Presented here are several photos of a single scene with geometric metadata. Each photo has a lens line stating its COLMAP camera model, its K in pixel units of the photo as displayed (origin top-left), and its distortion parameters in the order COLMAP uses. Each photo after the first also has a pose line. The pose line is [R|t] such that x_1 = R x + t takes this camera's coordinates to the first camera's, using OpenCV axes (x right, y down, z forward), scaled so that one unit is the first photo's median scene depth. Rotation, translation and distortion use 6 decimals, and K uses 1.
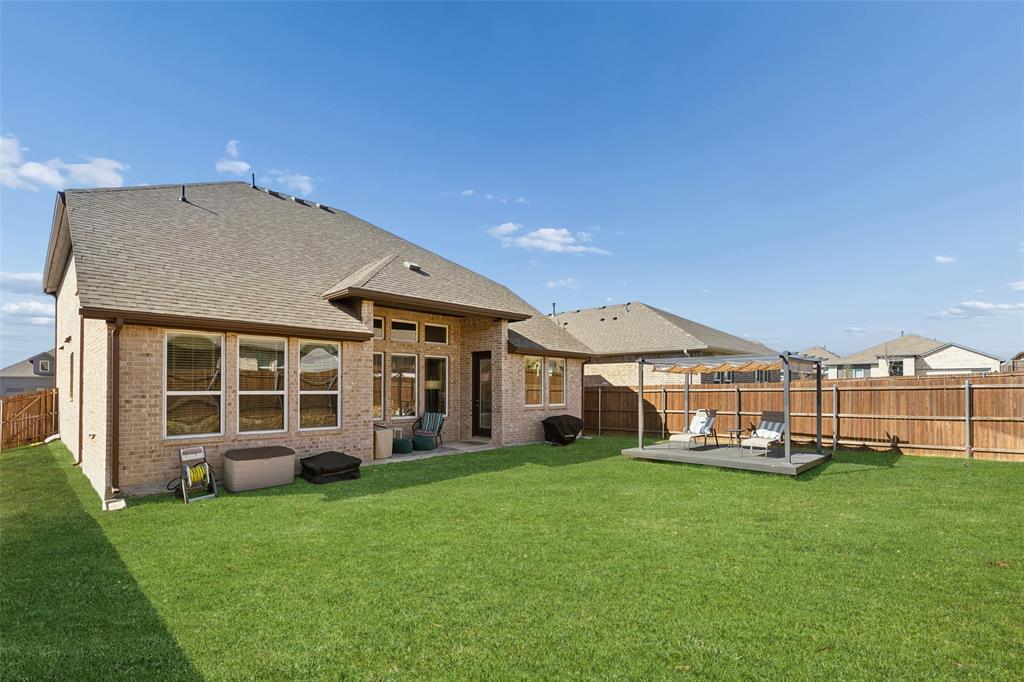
lens RADIAL K [[470.1, 0, 510.3], [0, 470.1, 387.6], [0, 0, 1]] dist [0.002621, 0.000505]
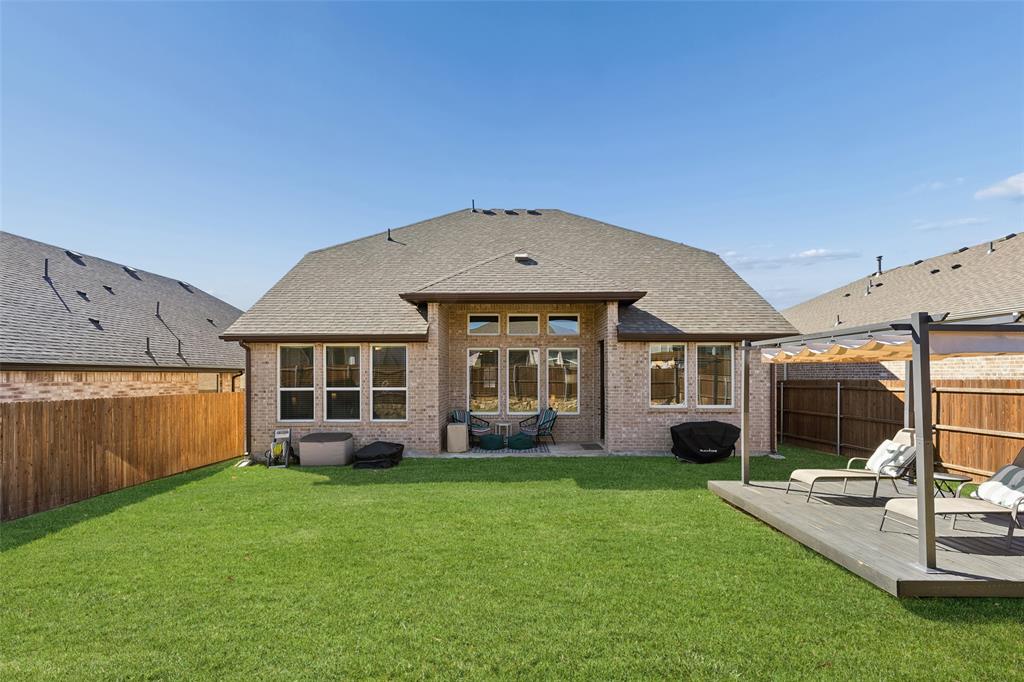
lens RADIAL K [[470.1, 0, 514.5], [0, 470.1, 374.3], [0, 0, 1]] dist [0.002621, 0.000505]
pose [[0.710175, -0.005119, -0.704007, 0.573052], [0.004486, 0.999986, -0.002745, -0.019204], [0.704011, -0.001208, 0.710188, 0.374892]]
